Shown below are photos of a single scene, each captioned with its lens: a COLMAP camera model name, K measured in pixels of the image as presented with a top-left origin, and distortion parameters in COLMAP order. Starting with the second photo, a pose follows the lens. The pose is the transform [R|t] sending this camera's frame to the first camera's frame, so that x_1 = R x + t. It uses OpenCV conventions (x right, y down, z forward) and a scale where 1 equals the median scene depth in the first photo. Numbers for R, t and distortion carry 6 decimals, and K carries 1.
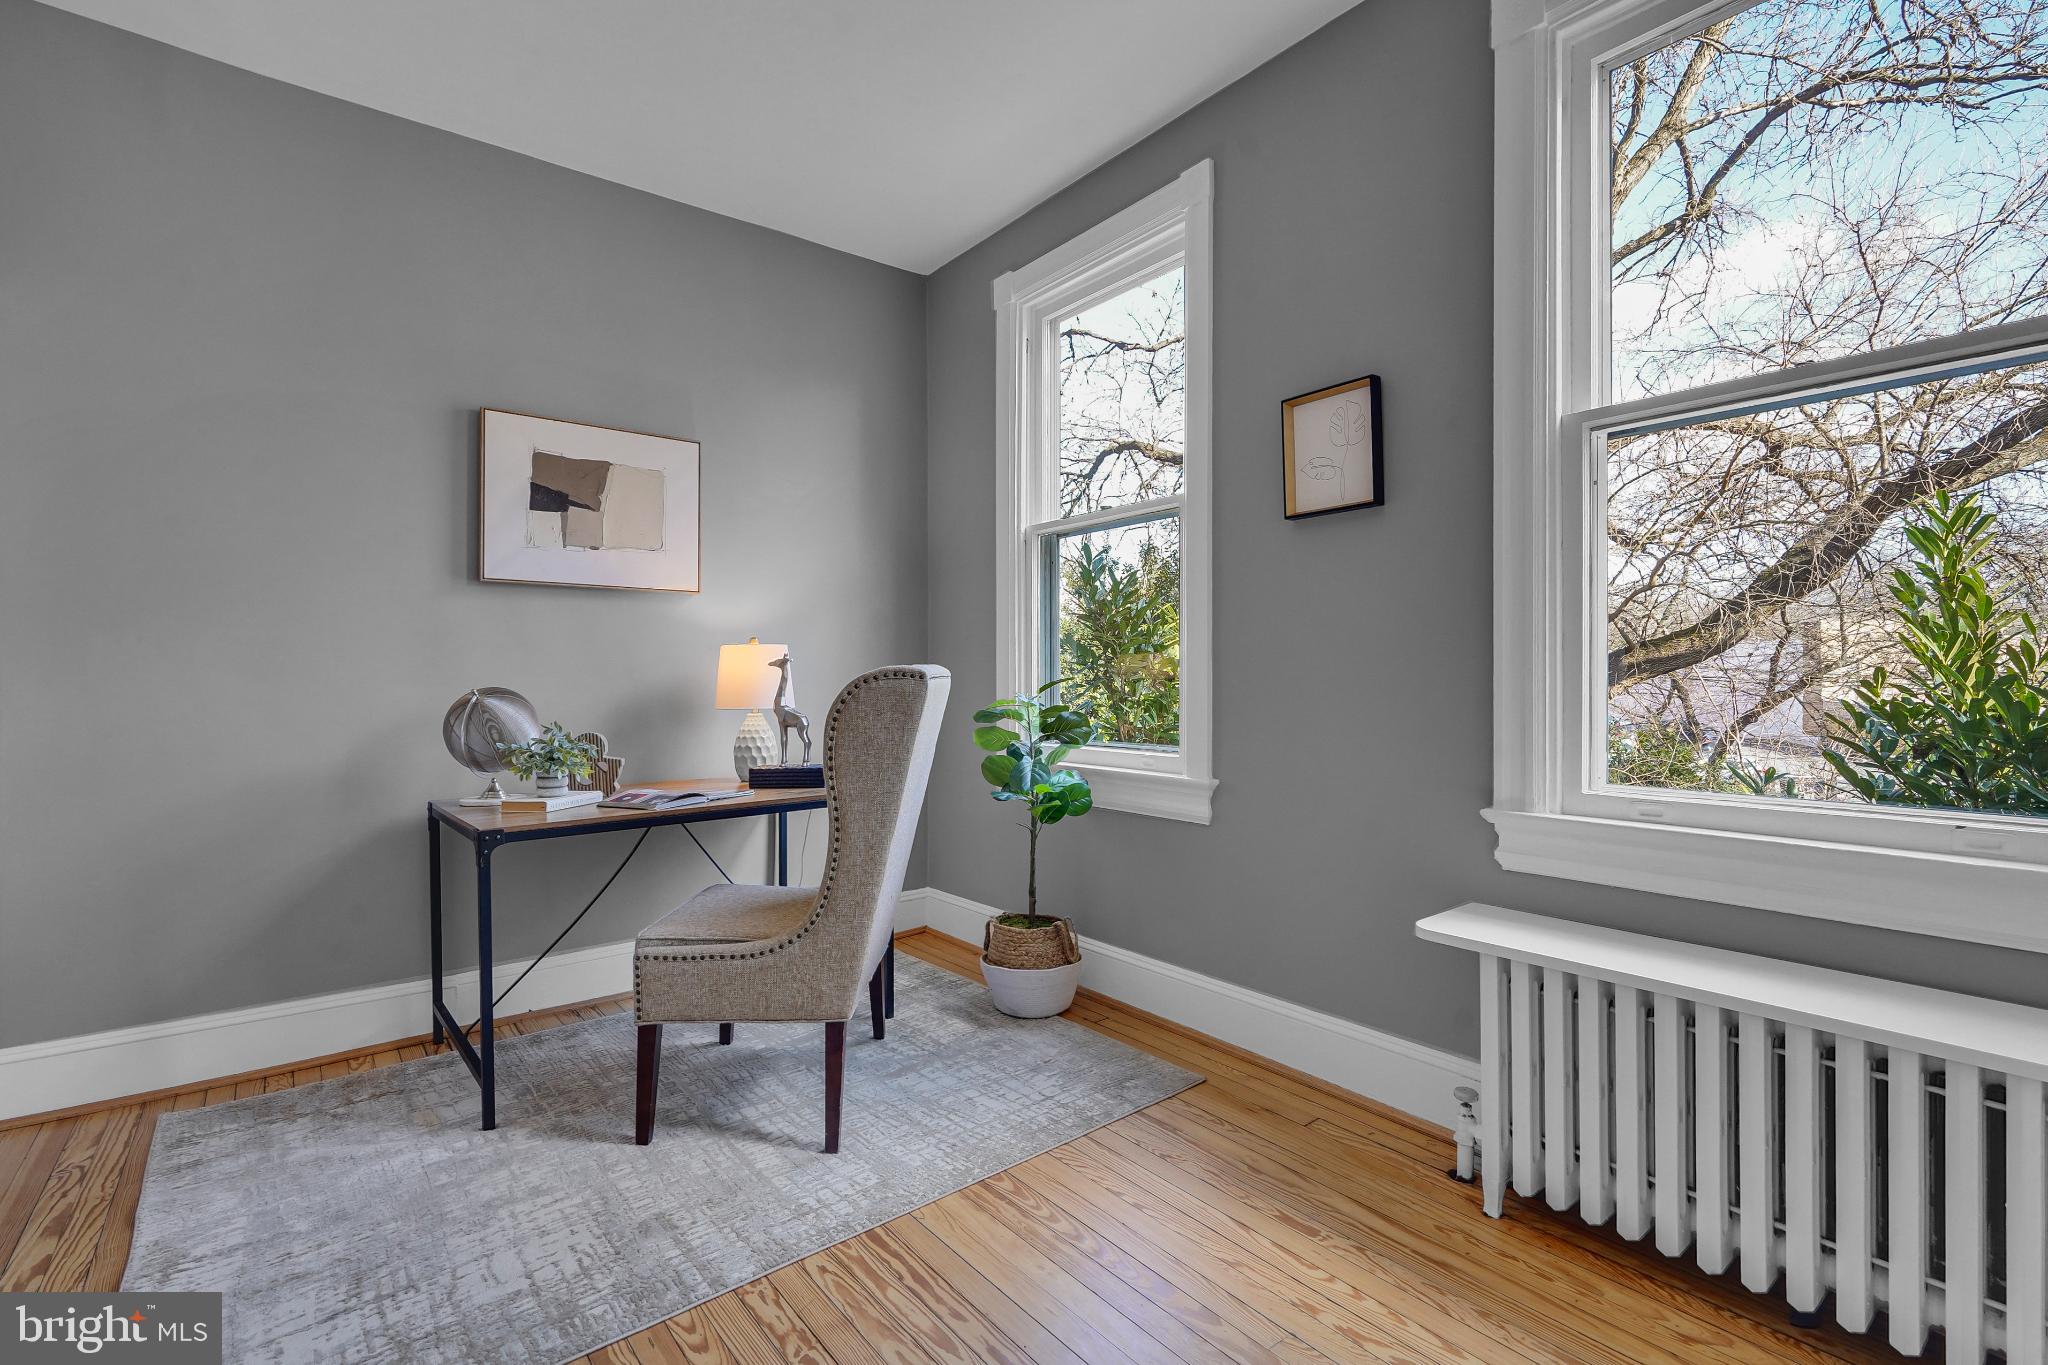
lens RADIAL K [[935.3, 0, 1027.9], [0, 935.3, 674.9], [0, 0, 1]] dist [-0.000300, 0.001784]
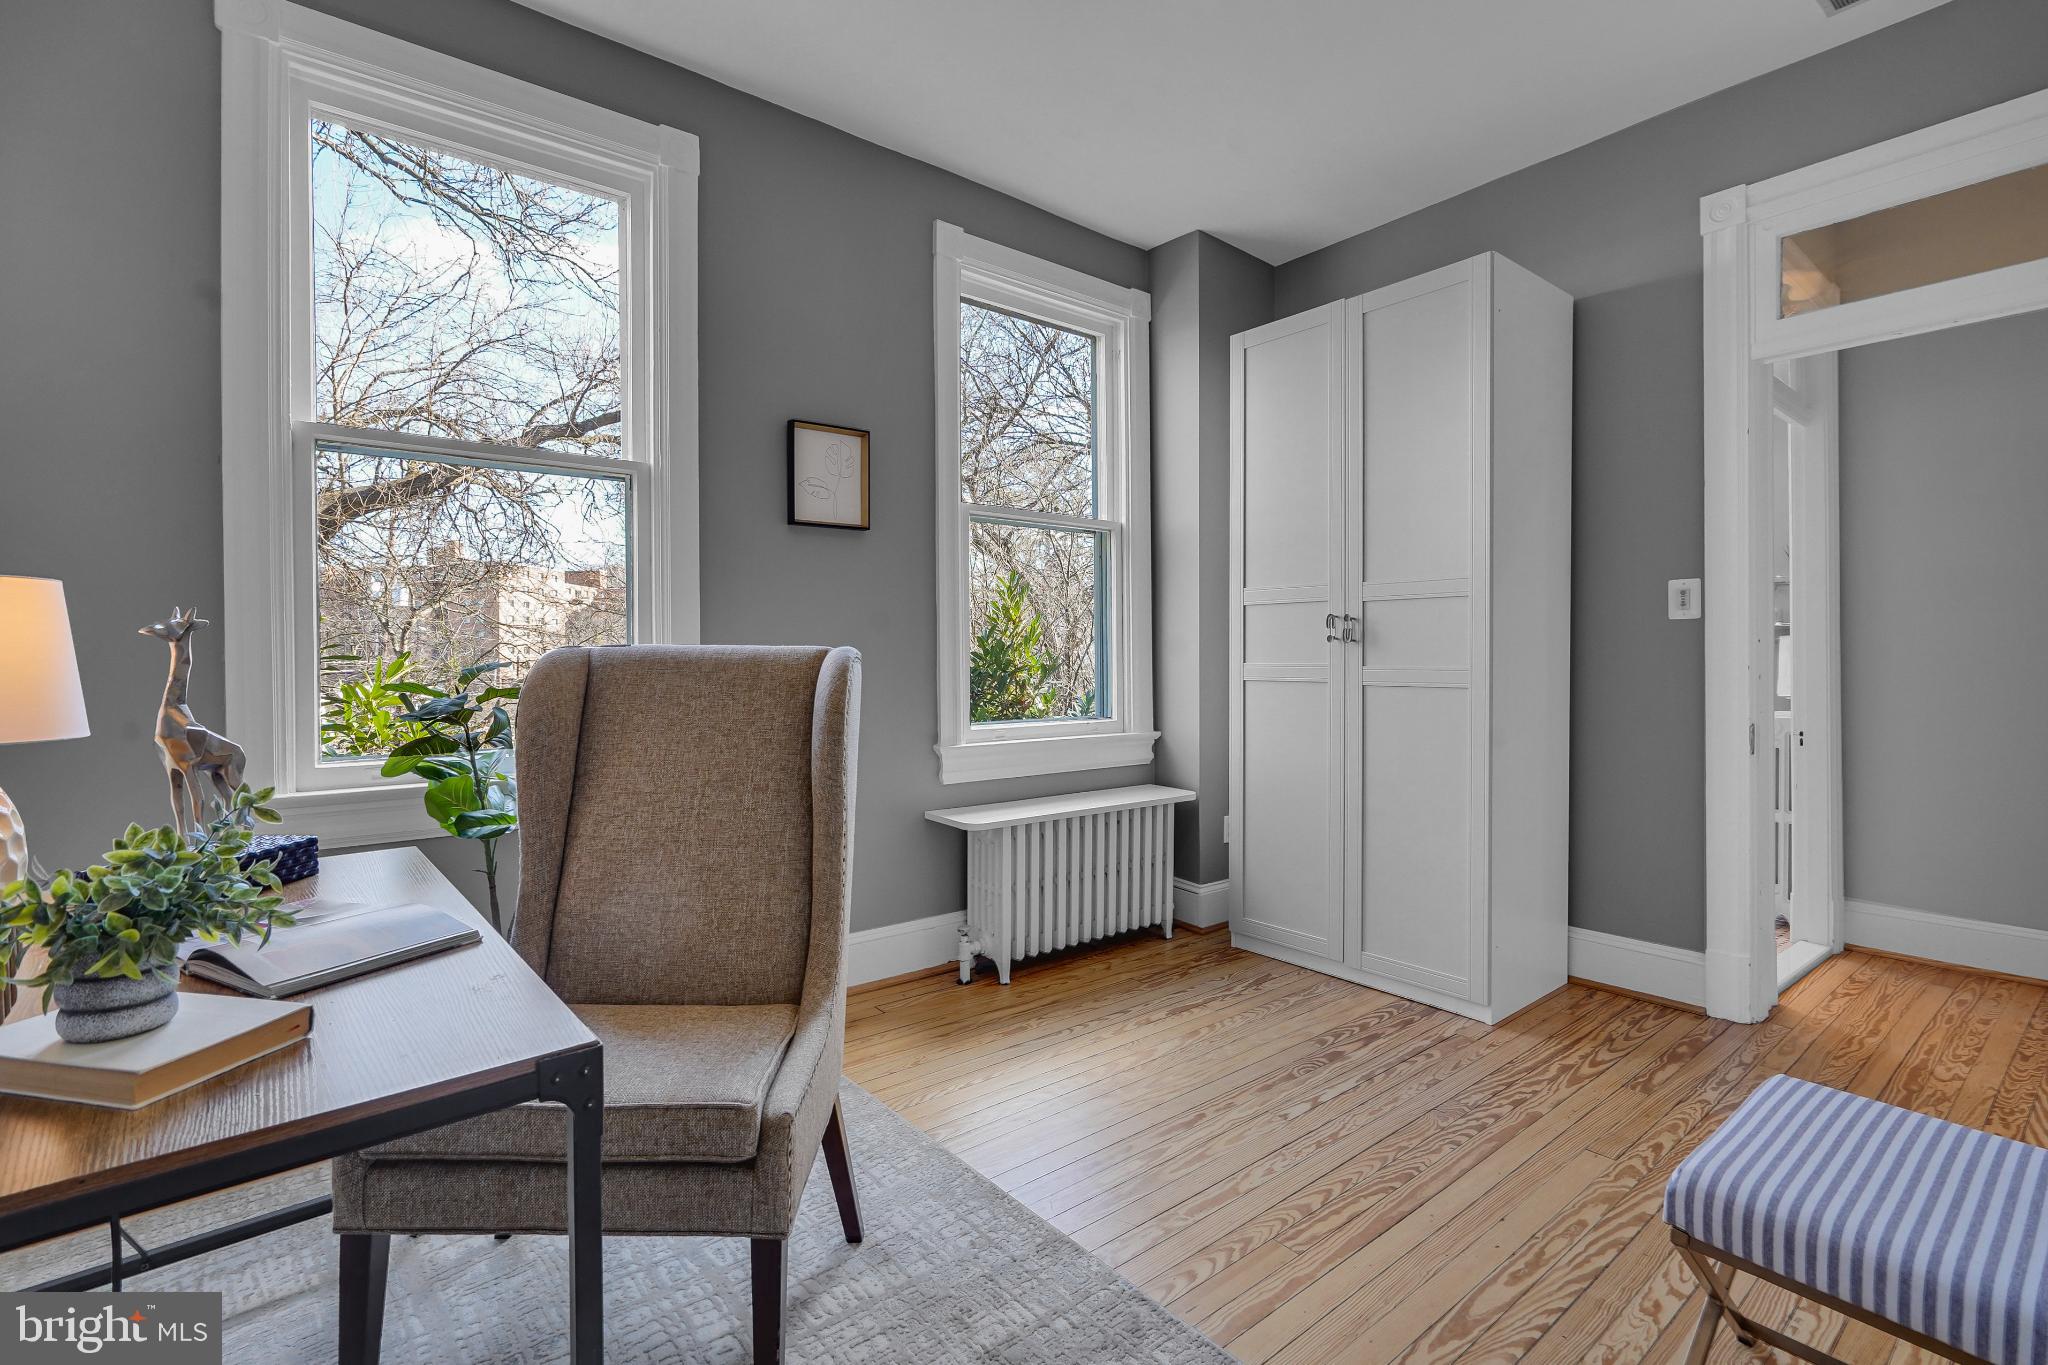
lens RADIAL K [[935.3, 0, 1025.8], [0, 935.3, 667.8], [0, 0, 1]] dist [-0.000300, 0.001784]
pose [[0.012355, -0.018715, 0.999749, -1.163060], [0.000480, 0.999825, 0.018710, -0.018196], [-0.999924, 0.000249, 0.012362, 0.941298]]
